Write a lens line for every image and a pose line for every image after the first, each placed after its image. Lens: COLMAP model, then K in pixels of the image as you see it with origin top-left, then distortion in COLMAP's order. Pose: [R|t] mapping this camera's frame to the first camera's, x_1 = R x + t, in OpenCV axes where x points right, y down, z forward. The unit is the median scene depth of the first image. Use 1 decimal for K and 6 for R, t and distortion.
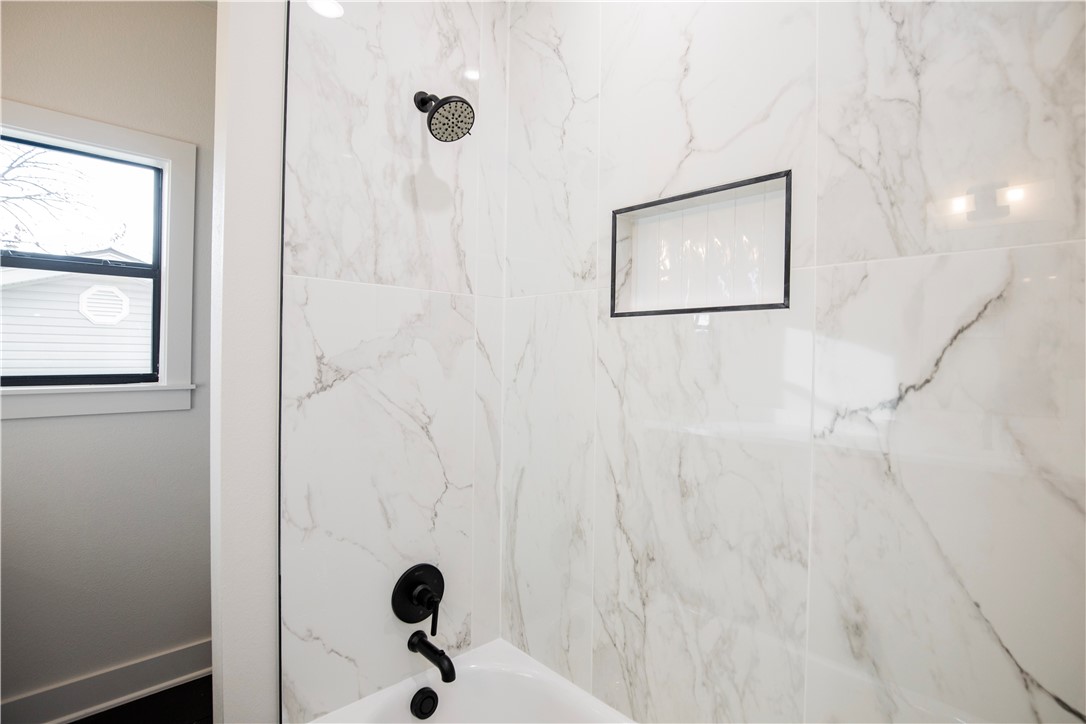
lens RADIAL K [[533.8, 0, 557.8], [0, 533.8, 351.5], [0, 0, 1]] dist [-0.028018, 0.002358]
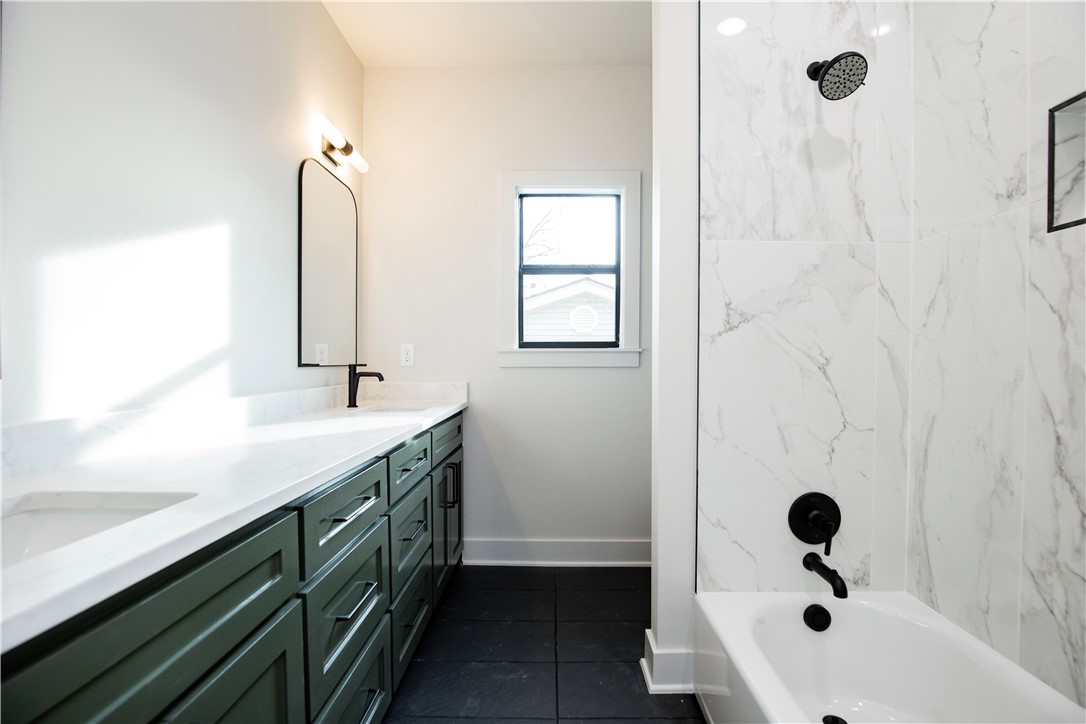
lens RADIAL K [[505.1, 0, 542.2], [0, 505.1, 357.2], [0, 0, 1]] dist [-0.036417, 0.007450]
pose [[0.700476, -0.000217, -0.713676, 0.083043], [0.003217, 0.999991, 0.002853, 0.121323], [0.713669, -0.004294, 0.700470, -0.131573]]
